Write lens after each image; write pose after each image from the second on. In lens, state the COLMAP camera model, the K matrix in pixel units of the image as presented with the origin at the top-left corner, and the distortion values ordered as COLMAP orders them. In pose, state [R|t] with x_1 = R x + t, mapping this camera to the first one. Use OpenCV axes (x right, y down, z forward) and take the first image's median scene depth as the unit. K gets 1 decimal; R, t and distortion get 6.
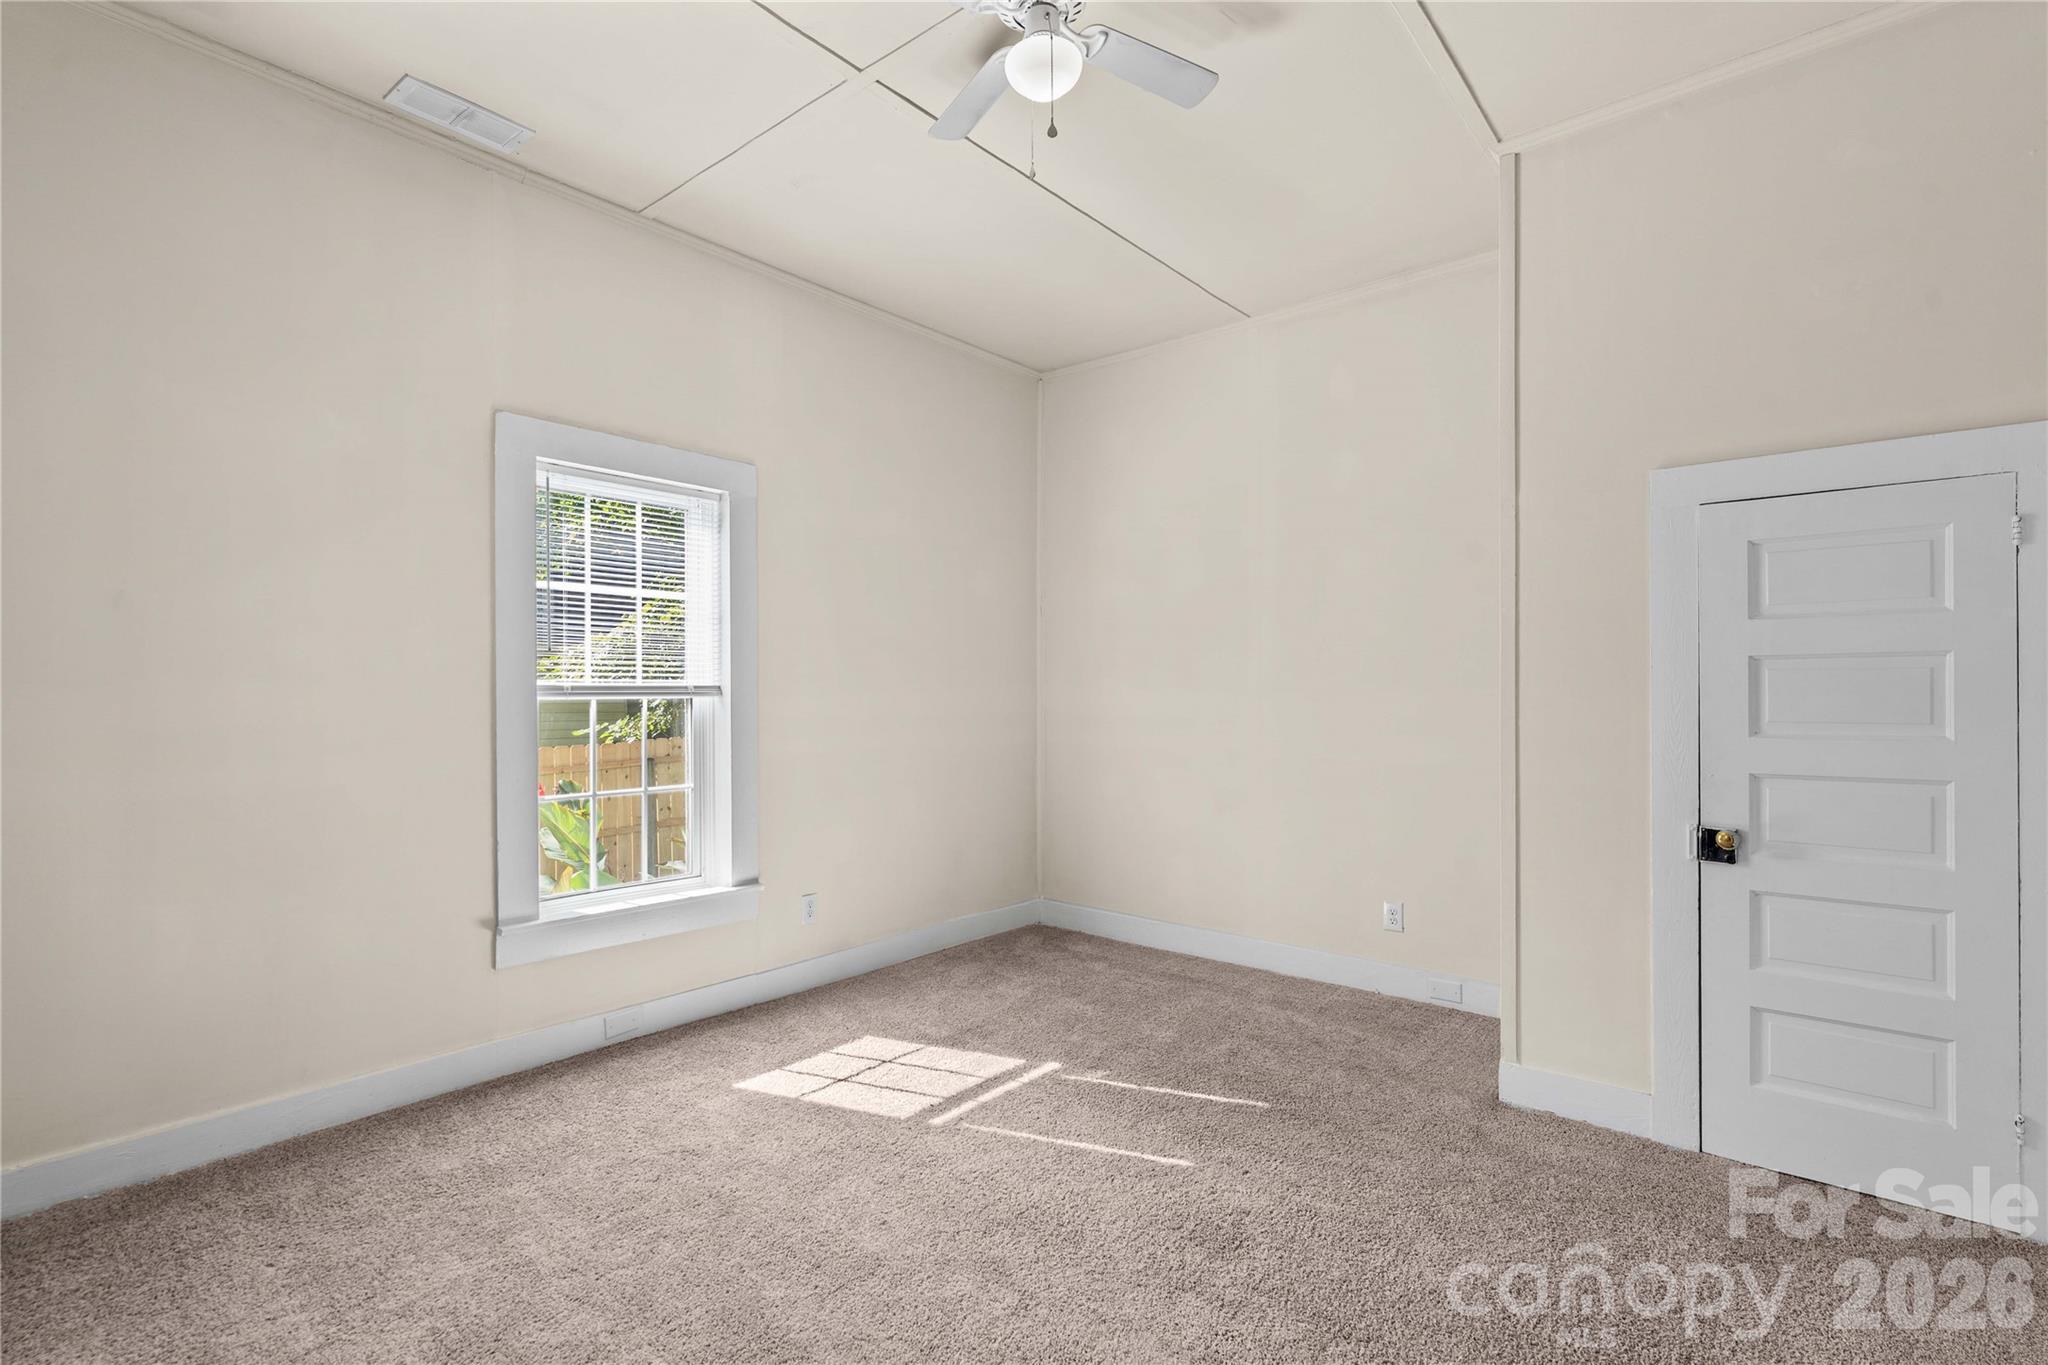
lens RADIAL K [[950.7, 0, 1016.1], [0, 950.7, 679.5], [0, 0, 1]] dist [-0.010275, 0.005127]
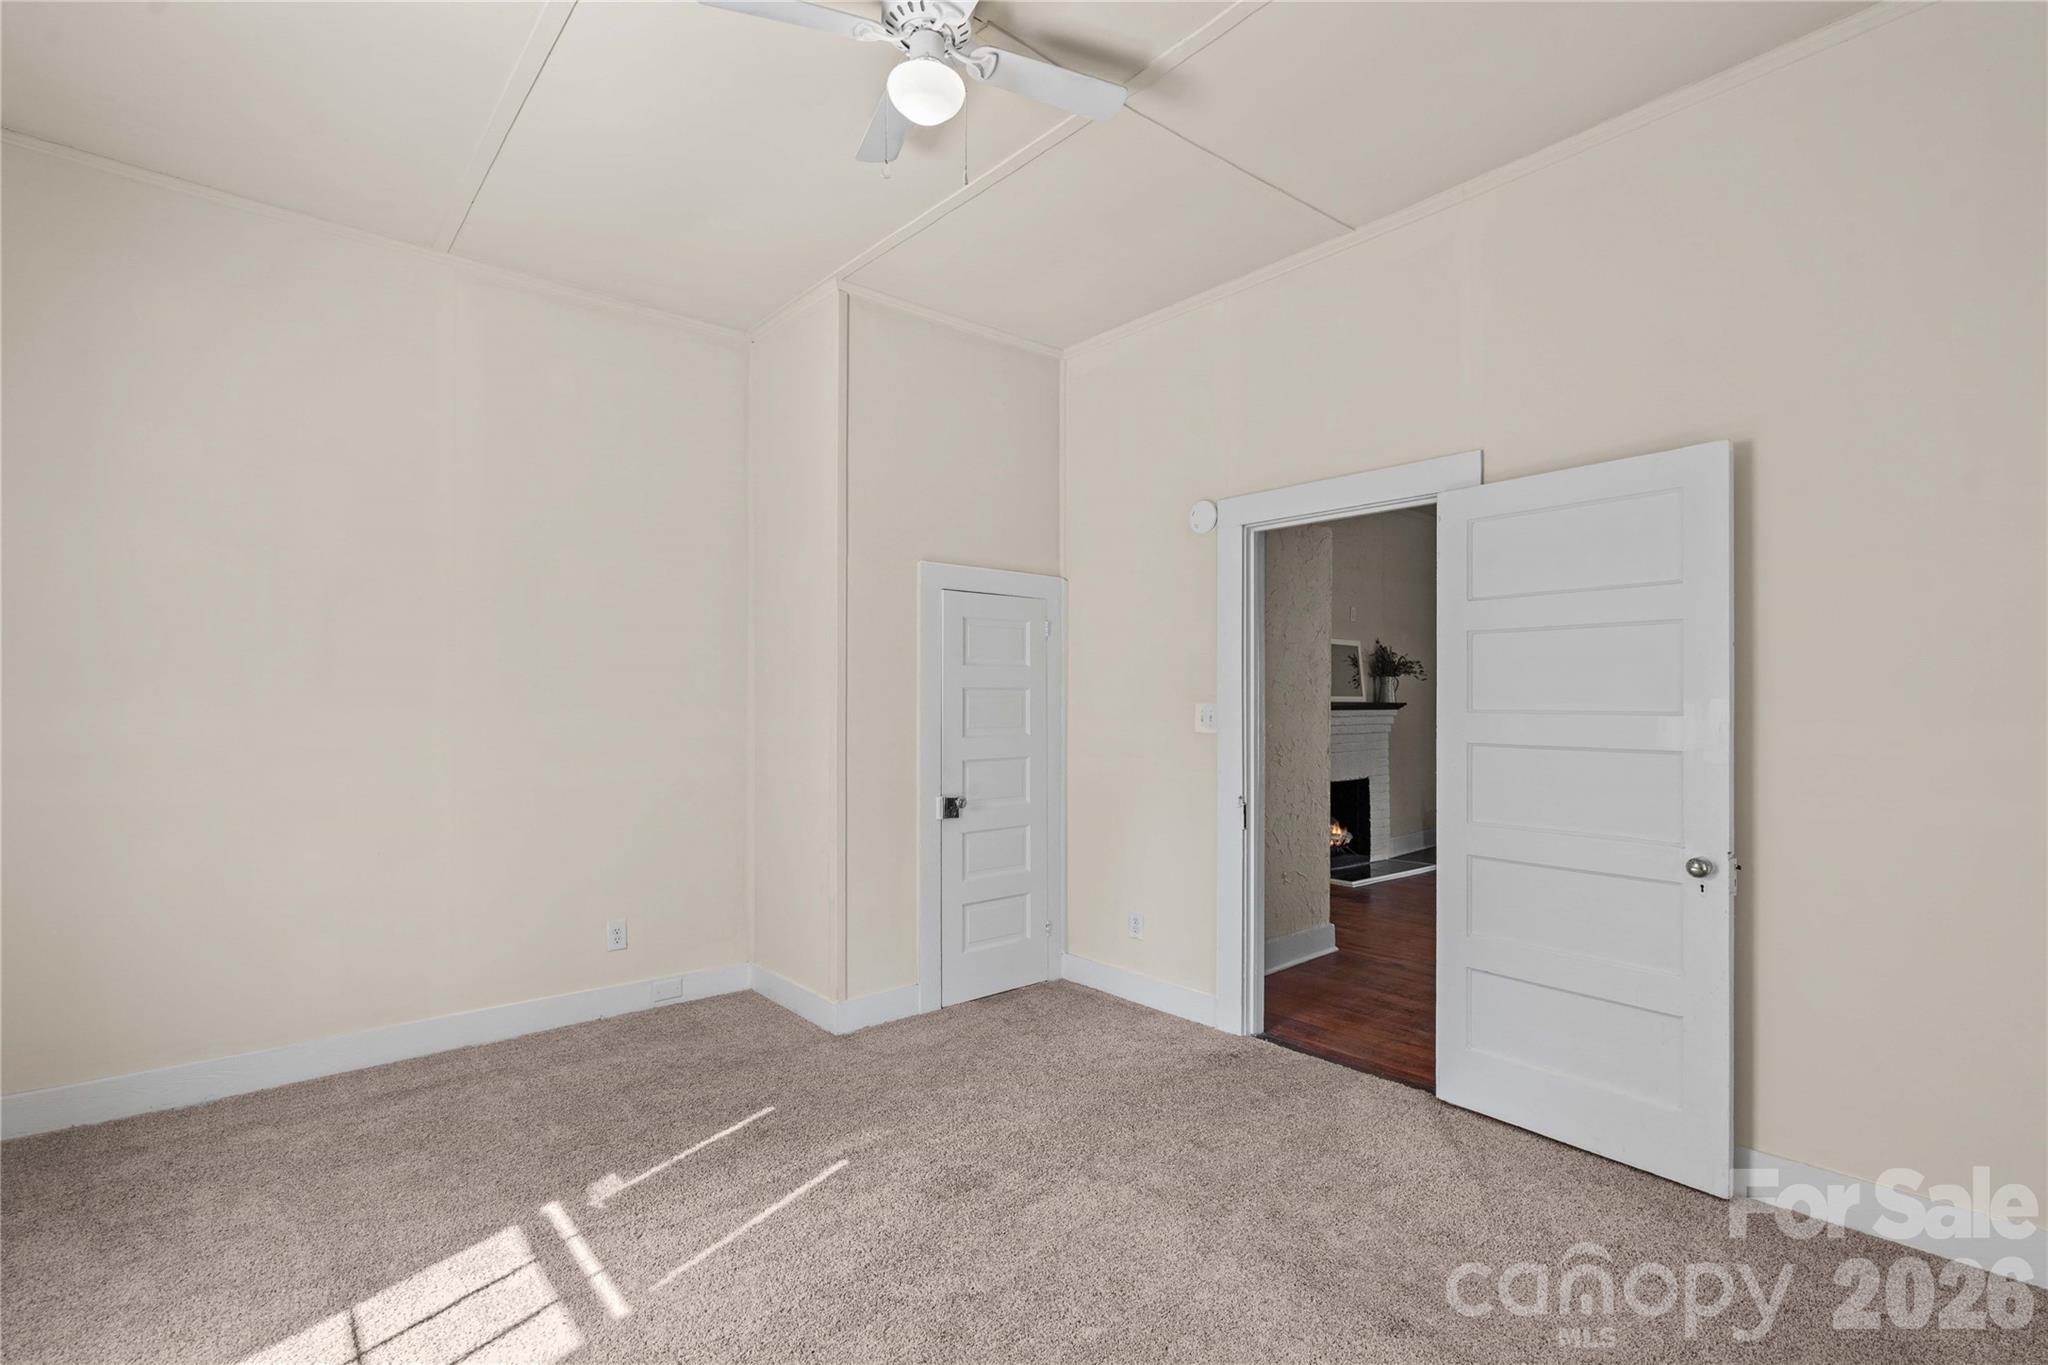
lens RADIAL K [[950.7, 0, 1034.8], [0, 950.7, 690.9], [0, 0, 1]] dist [-0.010275, 0.005127]
pose [[0.143717, 0.017239, 0.989469, -0.635247], [-0.006732, 0.999842, -0.016442, 0.005347], [-0.989596, -0.004298, 0.143810, 0.500167]]
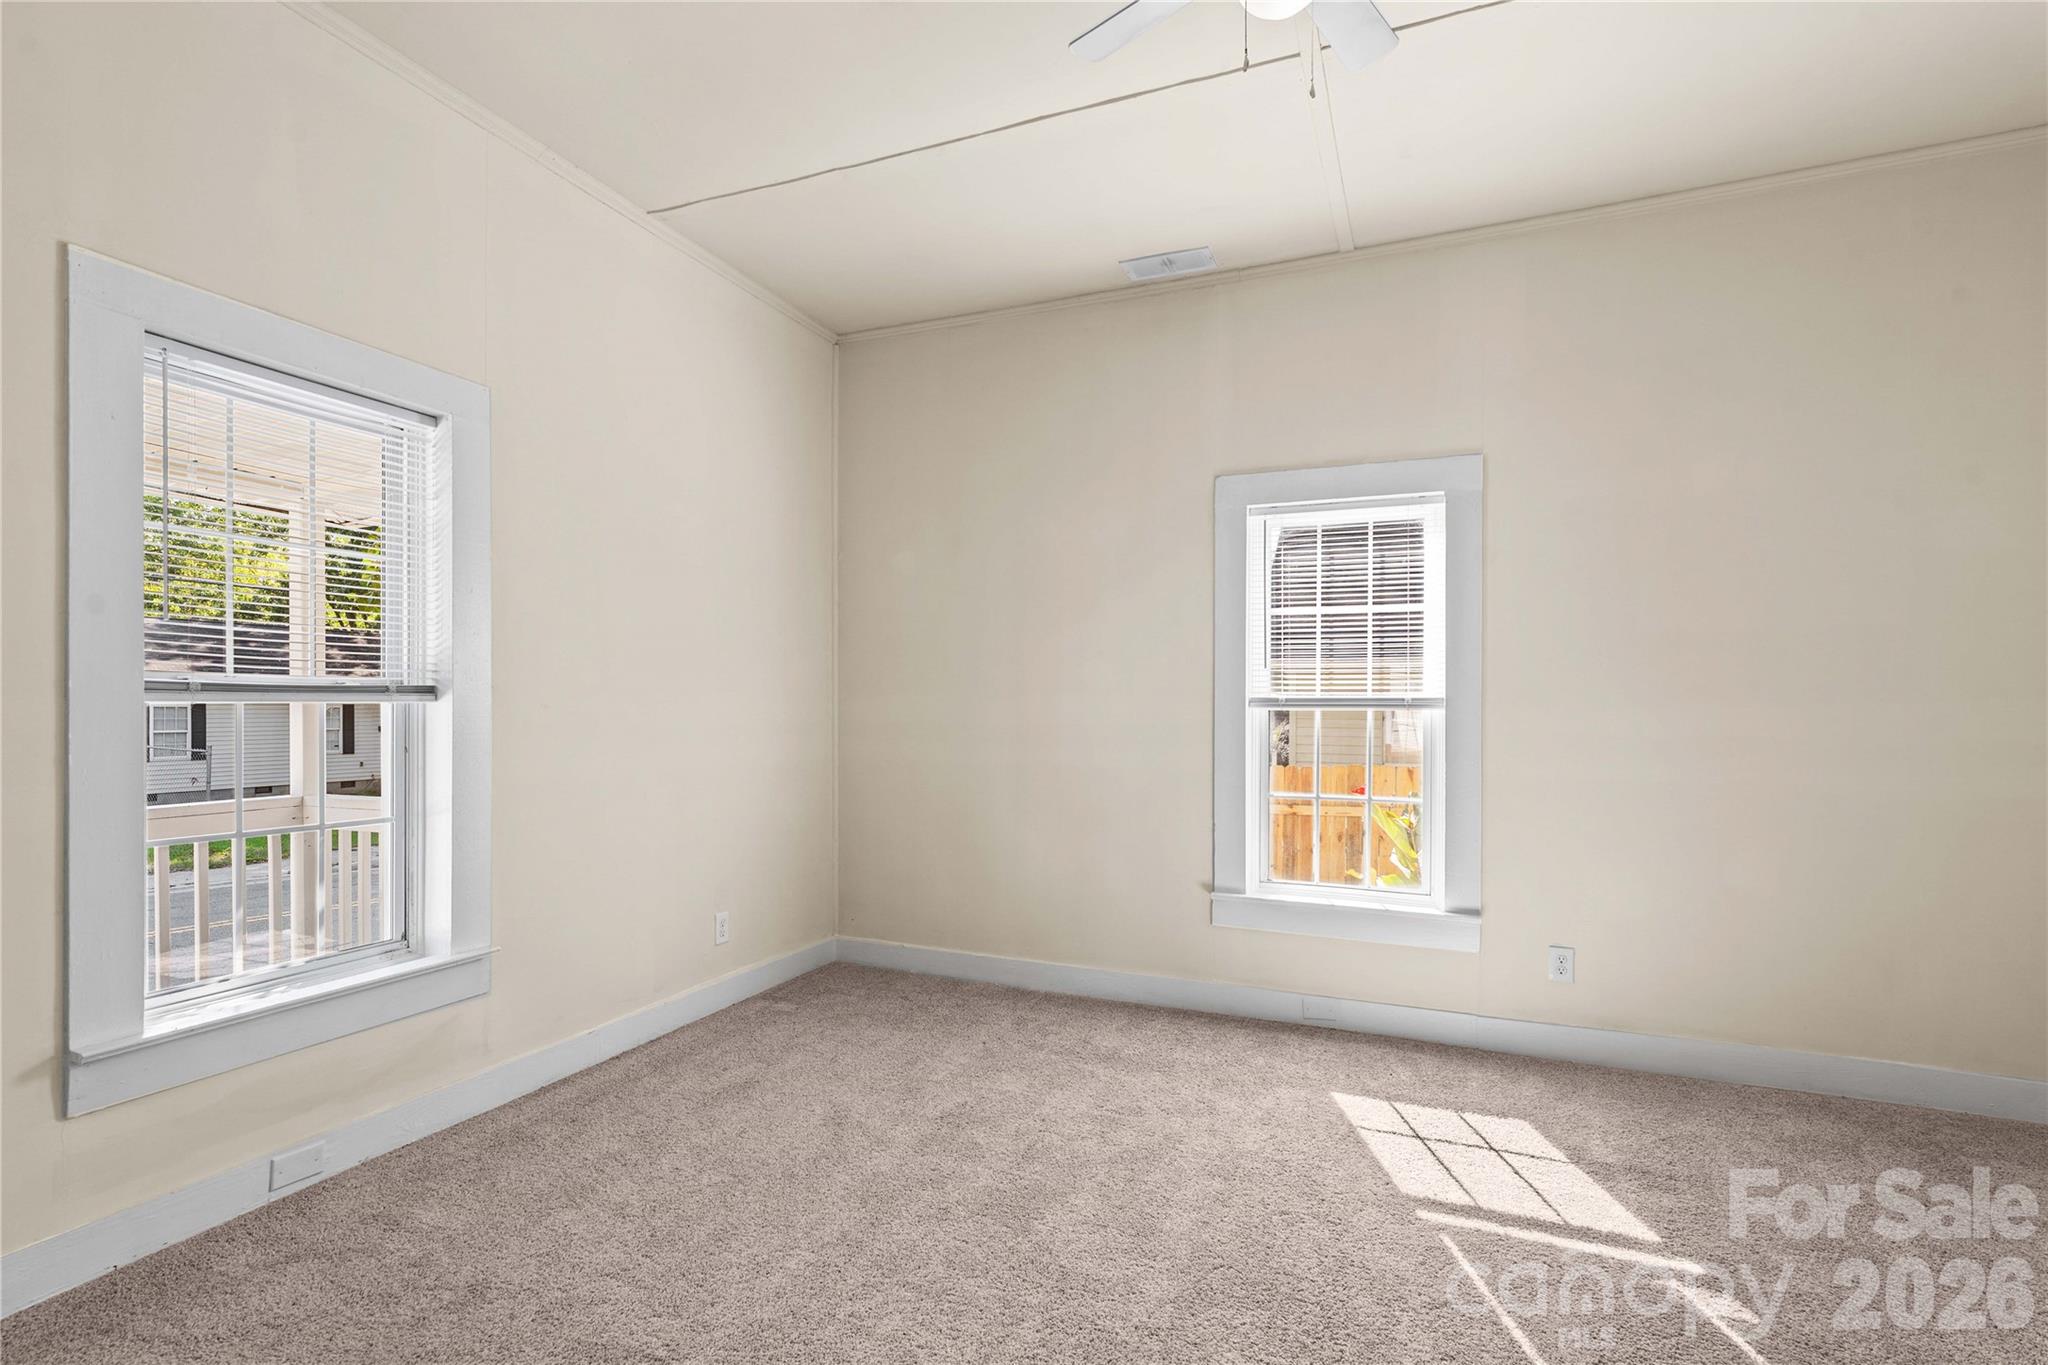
lens RADIAL K [[950.7, 0, 1002.9], [0, 950.7, 699.5], [0, 0, 1]] dist [-0.010275, 0.005127]
pose [[0.287473, -0.003323, -0.957783, 0.523801], [0.005690, 0.999982, -0.001761, 0.007755], [0.957772, -0.004943, 0.287487, 0.343092]]
